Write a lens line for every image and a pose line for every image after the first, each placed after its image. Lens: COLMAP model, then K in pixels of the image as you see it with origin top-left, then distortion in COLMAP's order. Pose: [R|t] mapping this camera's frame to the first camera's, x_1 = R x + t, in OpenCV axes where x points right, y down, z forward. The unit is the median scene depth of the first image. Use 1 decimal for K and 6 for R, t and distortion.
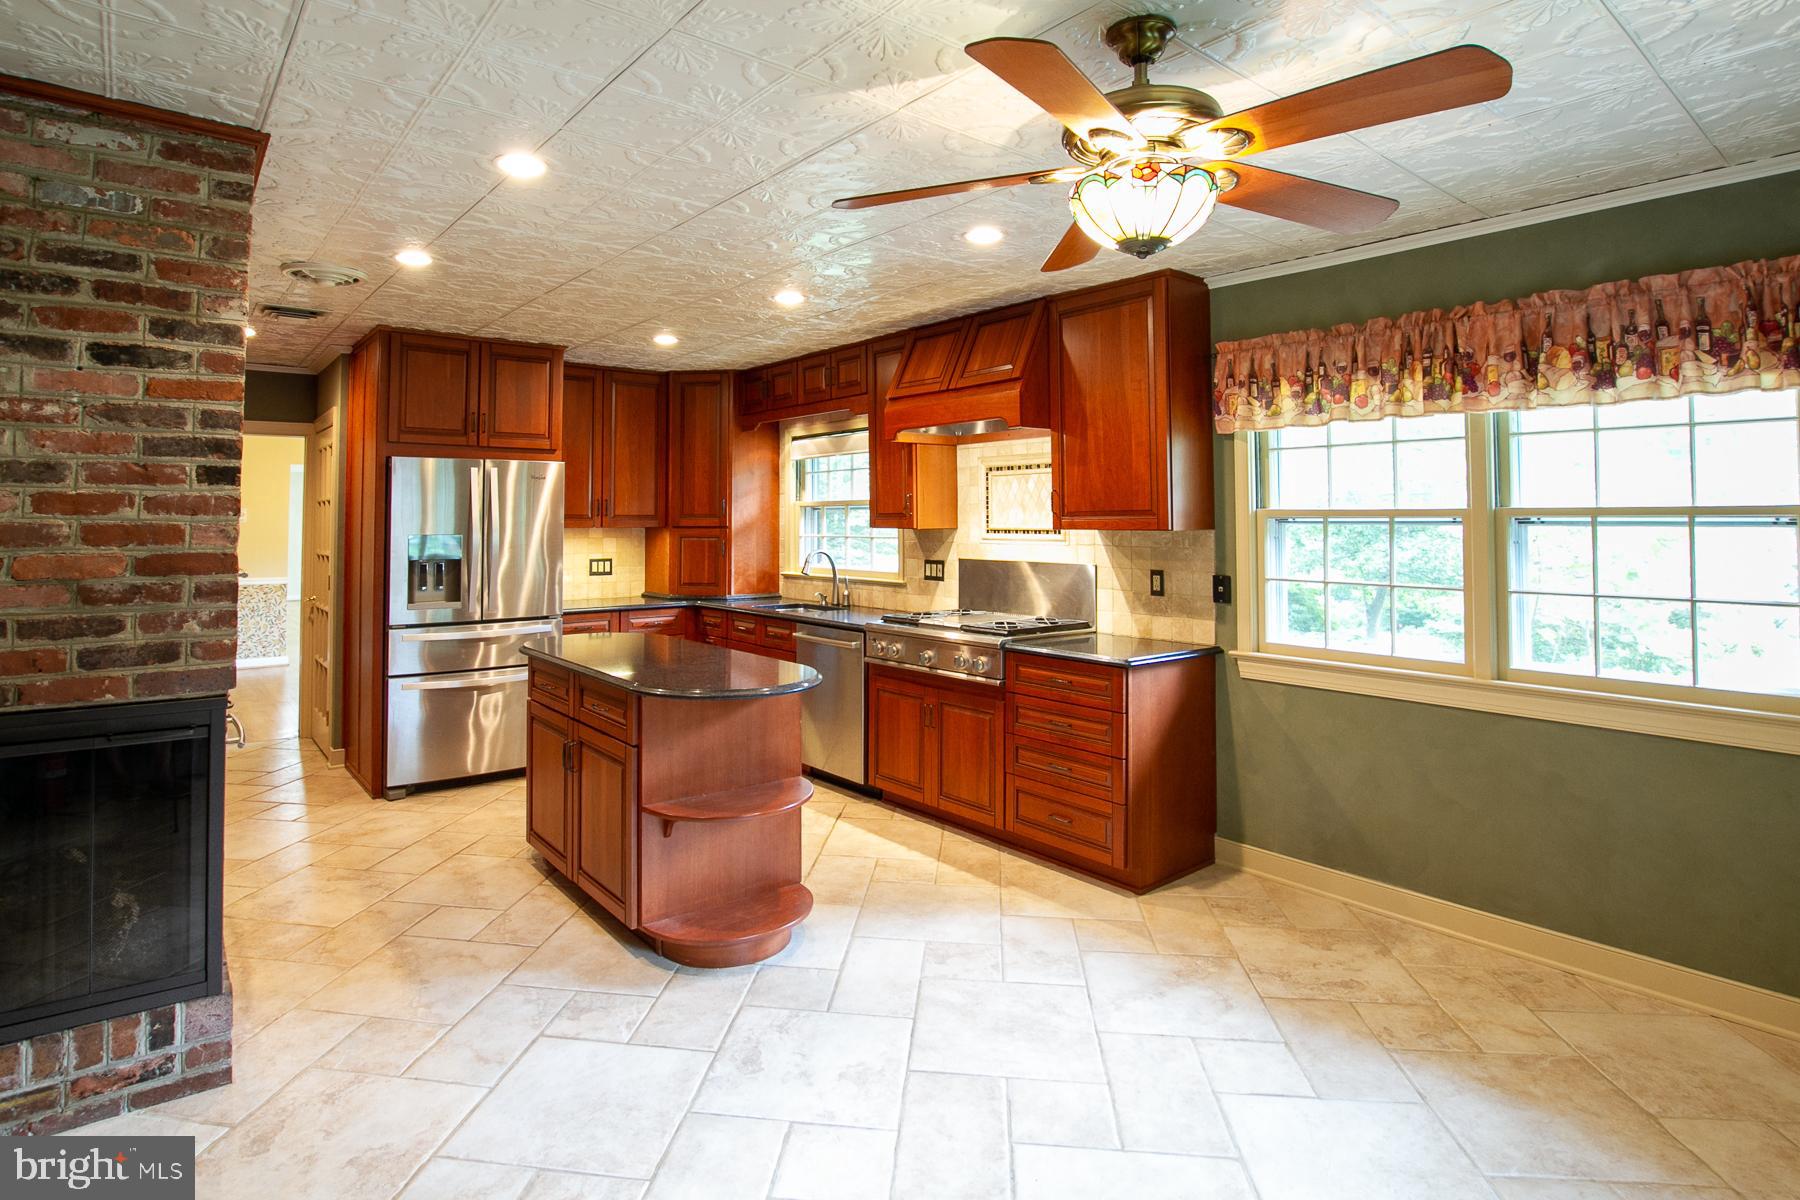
lens RADIAL K [[1005.7, 0, 843.0], [0, 1005.7, 494.5], [0, 0, 1]] dist [-0.019834, 0.002030]
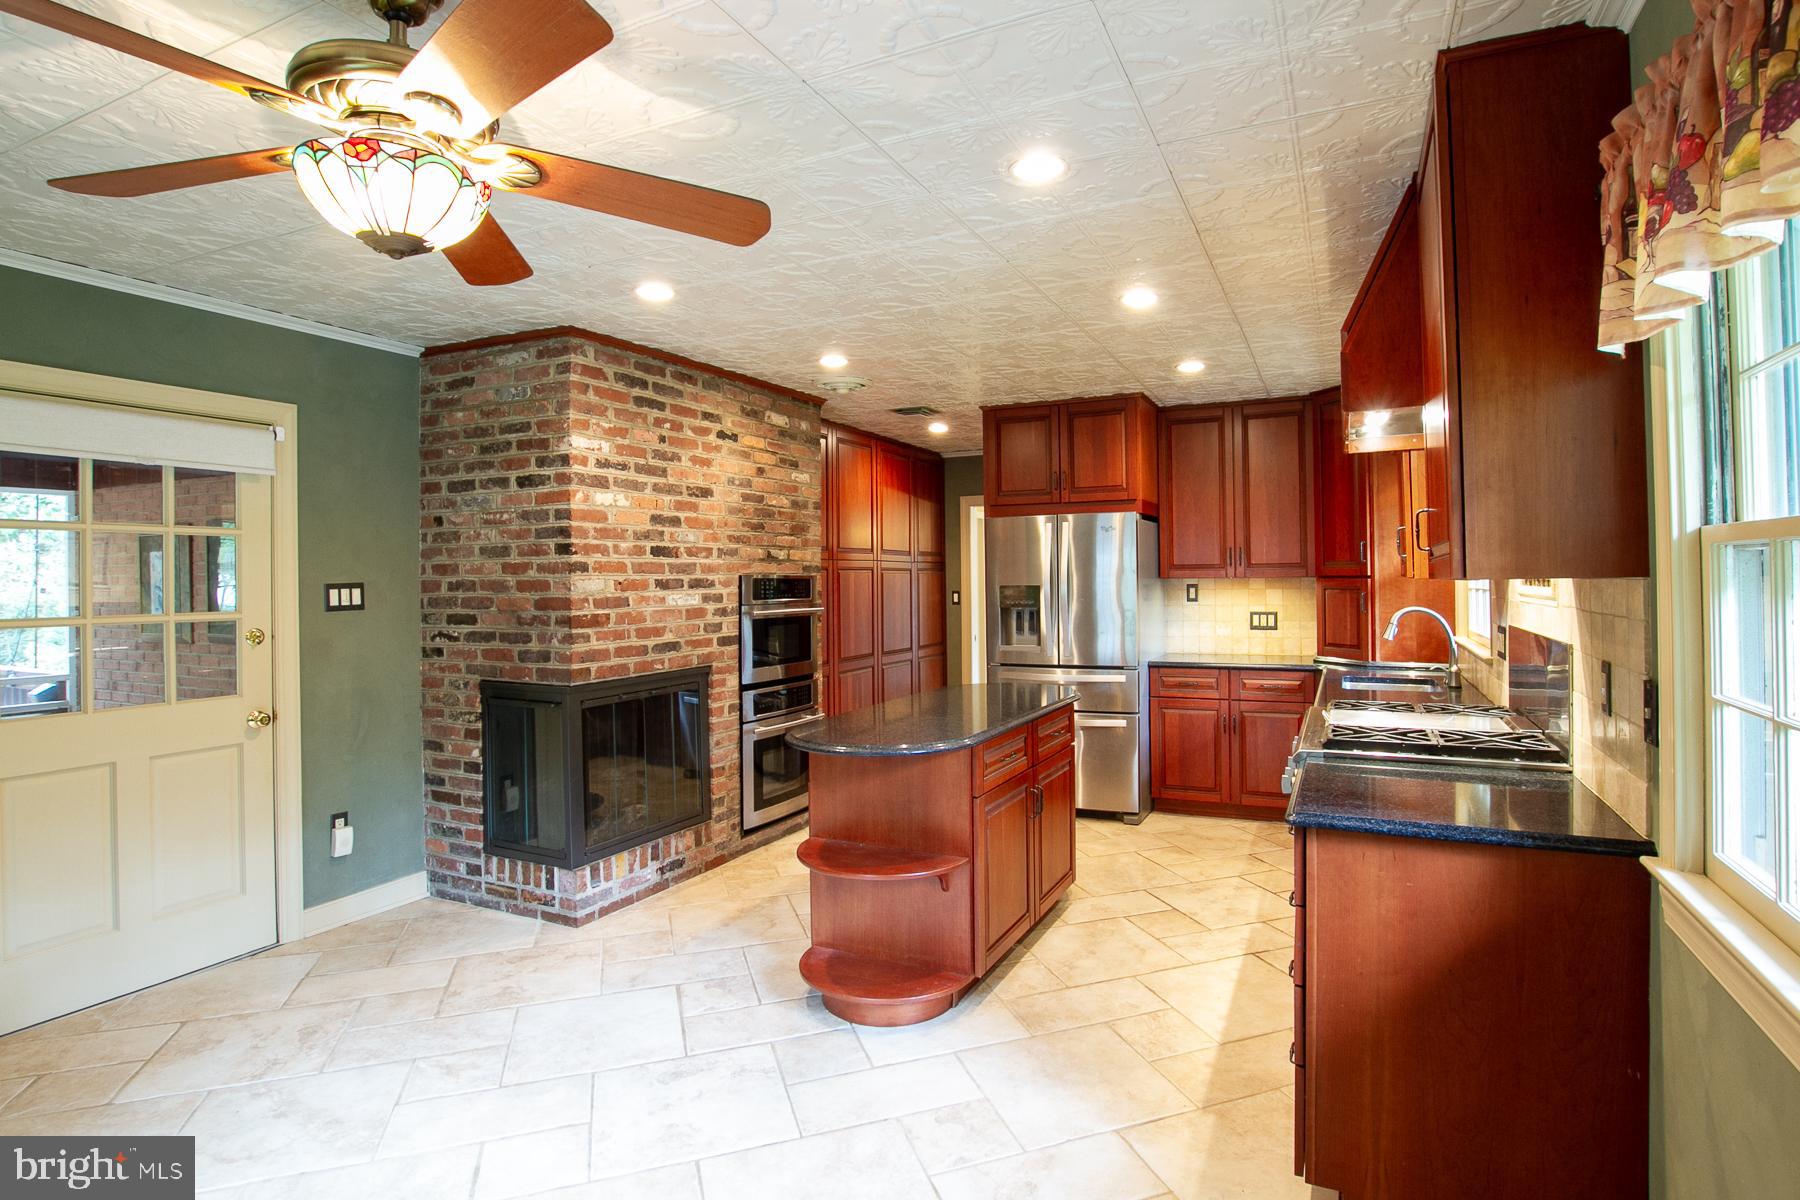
lens RADIAL K [[920.8, 0, 864.1], [0, 920.8, 584.1], [0, 0, 1]] dist [-0.032812, 0.003428]
pose [[0.422947, 0.000825, -0.906154, 0.875357], [0.035612, 0.999212, 0.017532, 0.027376], [0.905454, -0.039685, 0.422585, 0.780911]]
